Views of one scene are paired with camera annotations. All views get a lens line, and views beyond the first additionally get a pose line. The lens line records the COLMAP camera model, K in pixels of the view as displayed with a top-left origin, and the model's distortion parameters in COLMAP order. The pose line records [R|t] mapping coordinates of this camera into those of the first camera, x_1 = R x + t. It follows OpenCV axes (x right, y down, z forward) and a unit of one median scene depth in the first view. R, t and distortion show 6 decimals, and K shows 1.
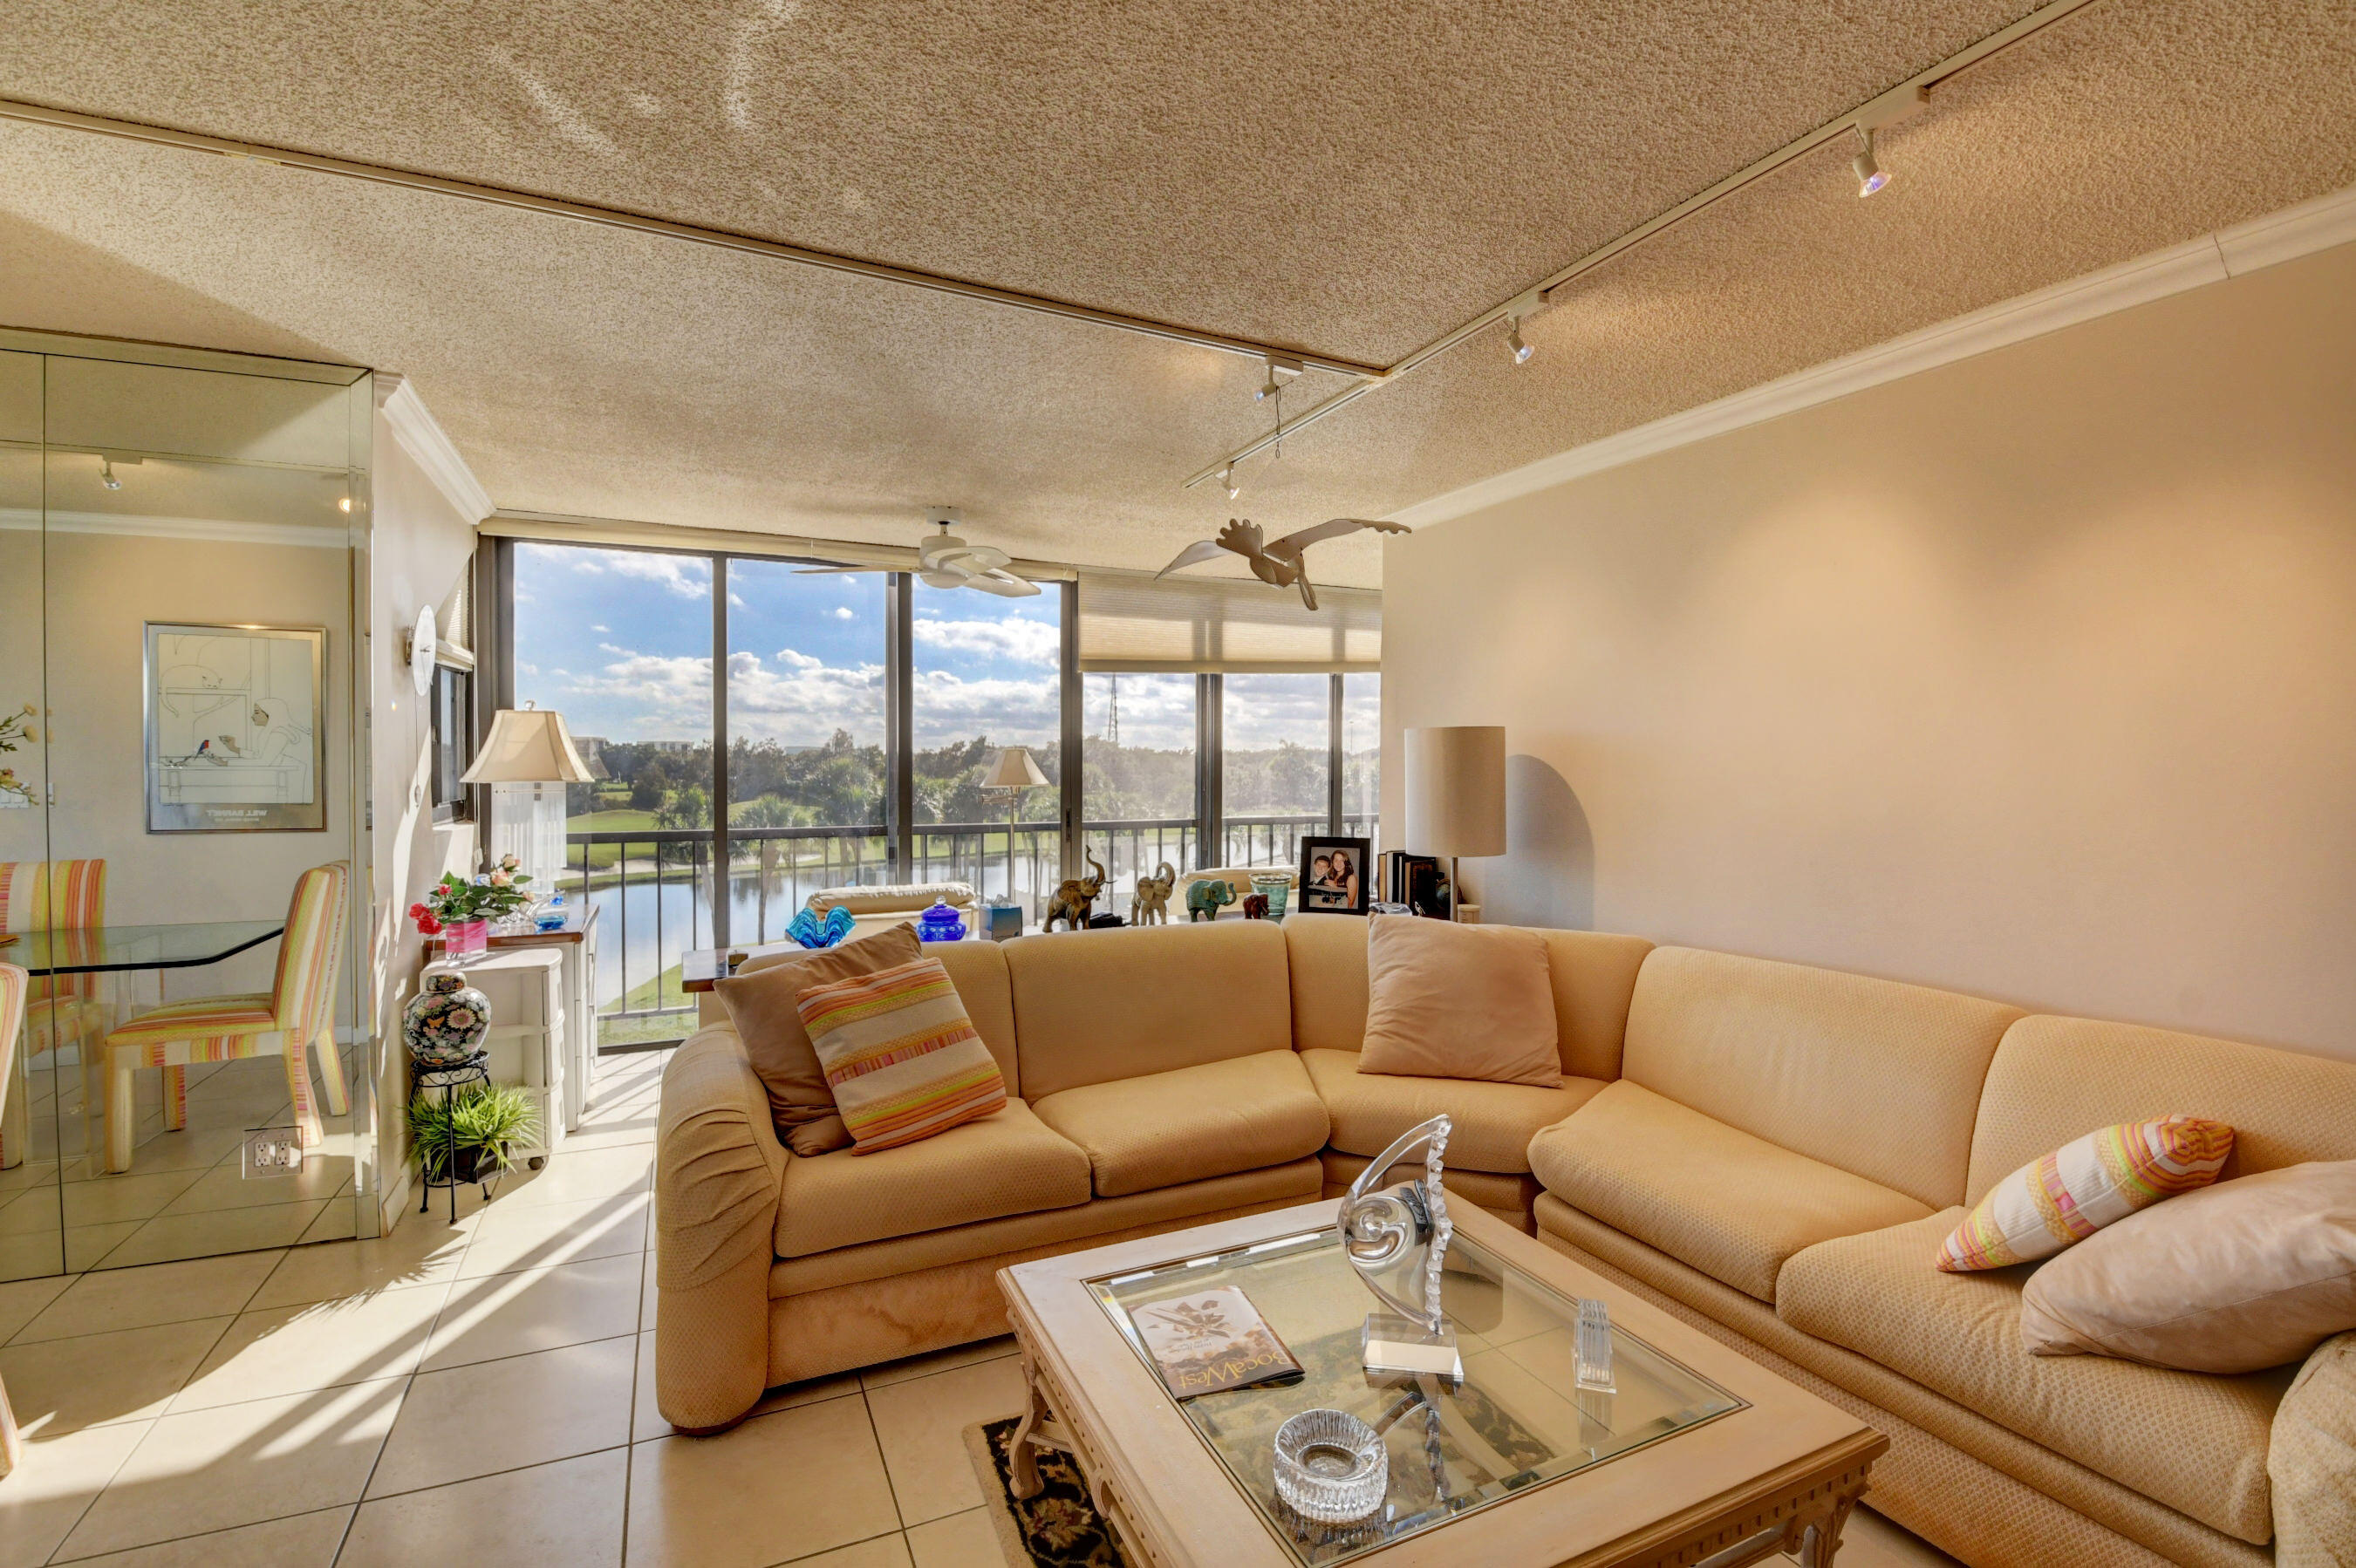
lens RADIAL K [[1036.4, 0, 1170.0], [0, 1036.4, 779.8], [0, 0, 1]] dist [0.022985, -0.032530]
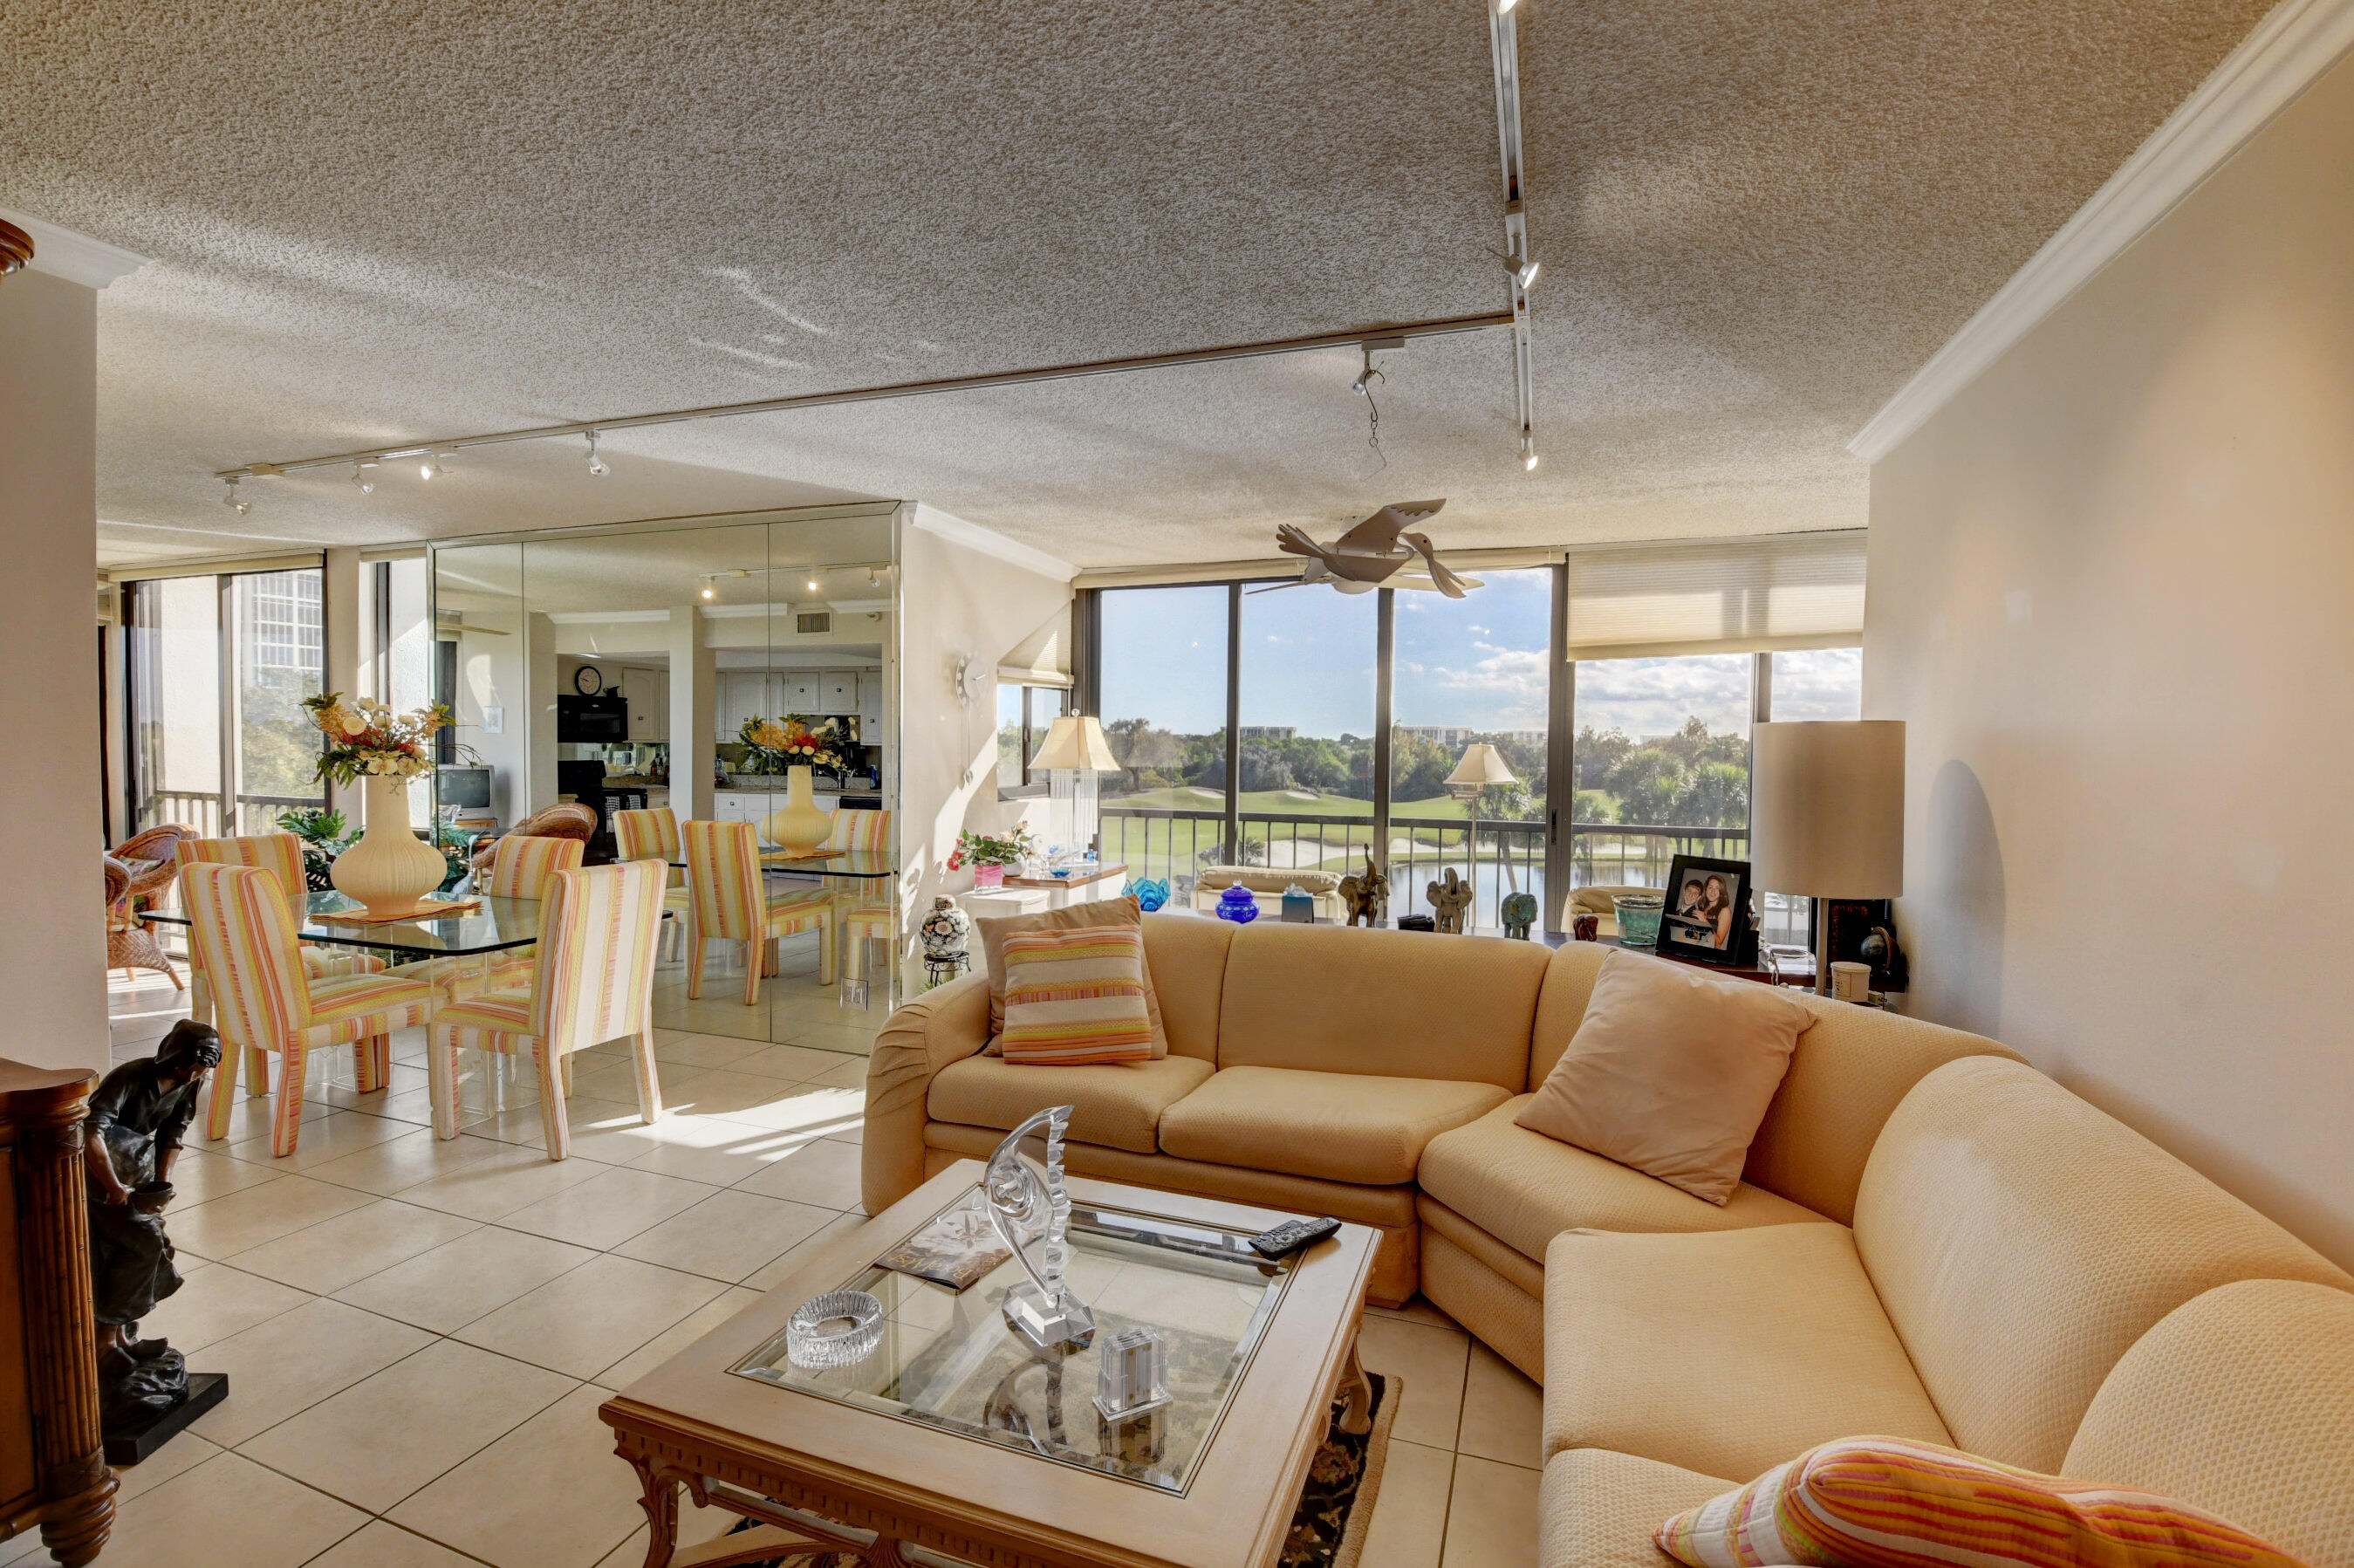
lens RADIAL K [[1035.7, 0, 1169.0], [0, 1035.7, 779.8], [0, 0, 1]] dist [0.022985, -0.032530]
pose [[0.707607, 0.028158, -0.706045, 0.503939], [-0.020588, 0.999603, 0.019232, -0.015012], [0.706307, 0.000927, 0.707905, 0.151069]]
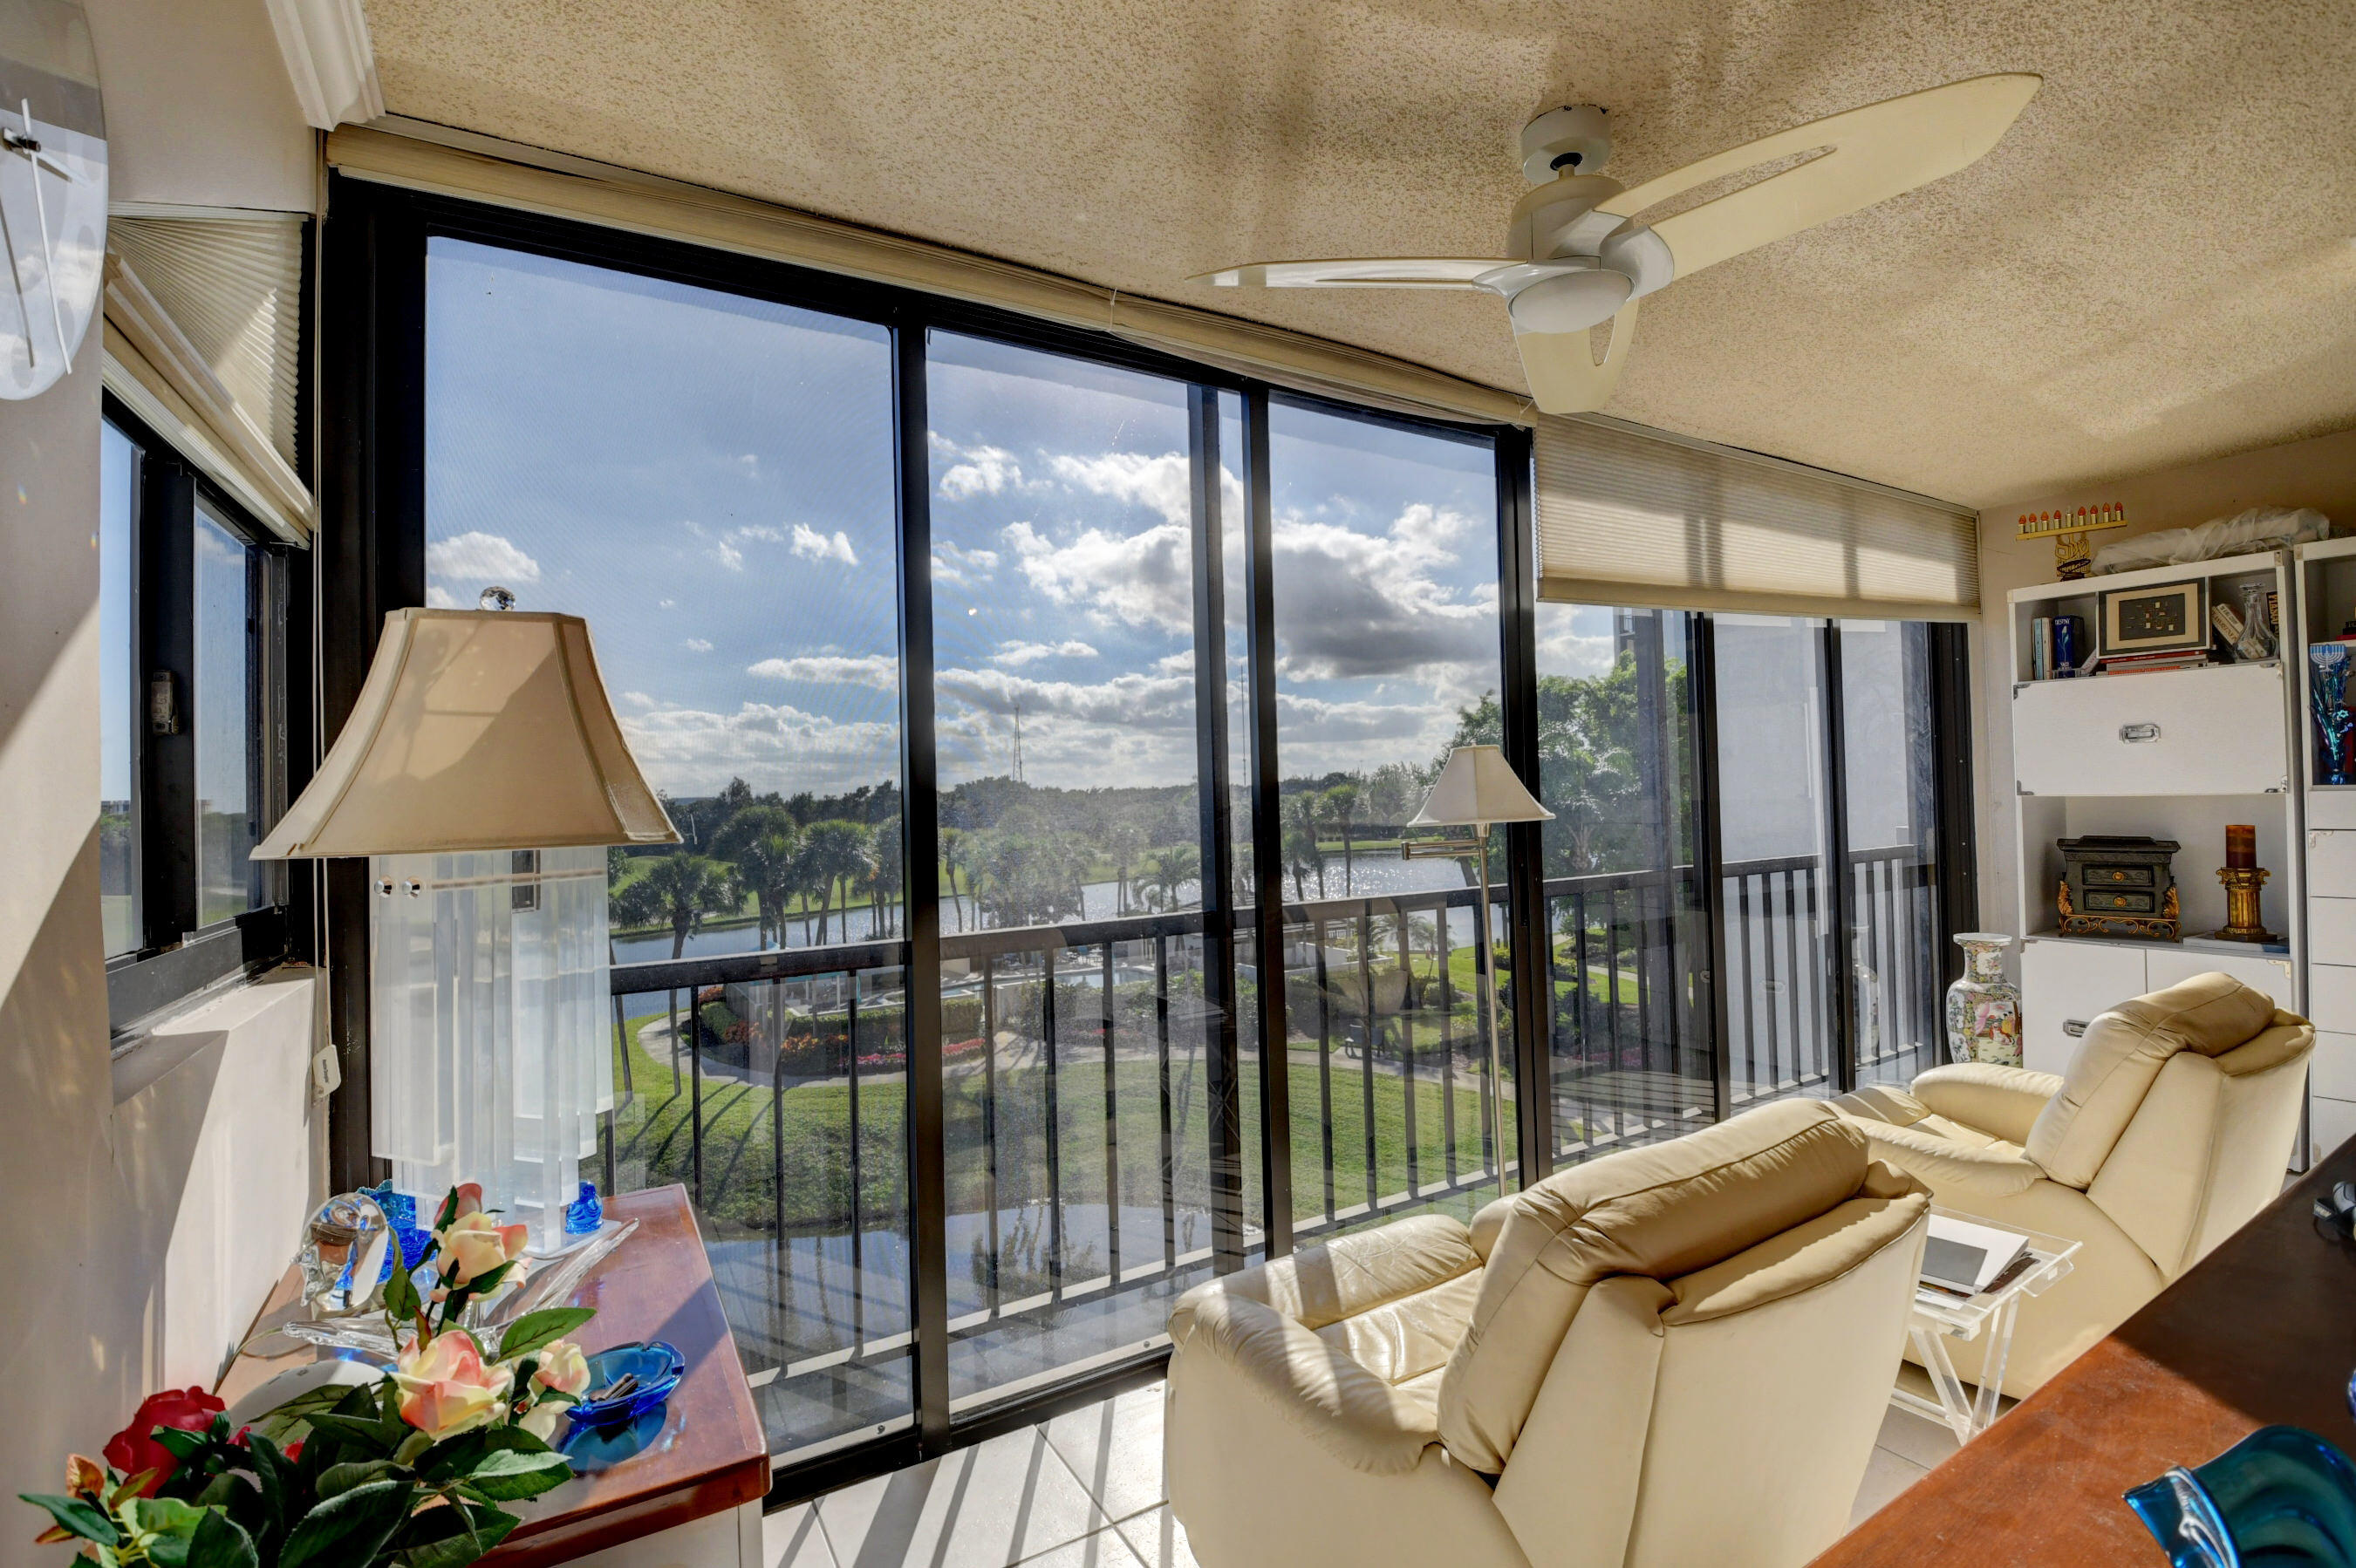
lens RADIAL K [[1036.4, 0, 1170.0], [0, 1036.4, 779.8], [0, 0, 1]] dist [0.022985, -0.032530]
pose [[0.995264, -0.028556, 0.092923, -0.521501], [0.032005, 0.998845, -0.035832, -0.001226], [-0.091792, 0.038636, 0.995028, 0.788055]]
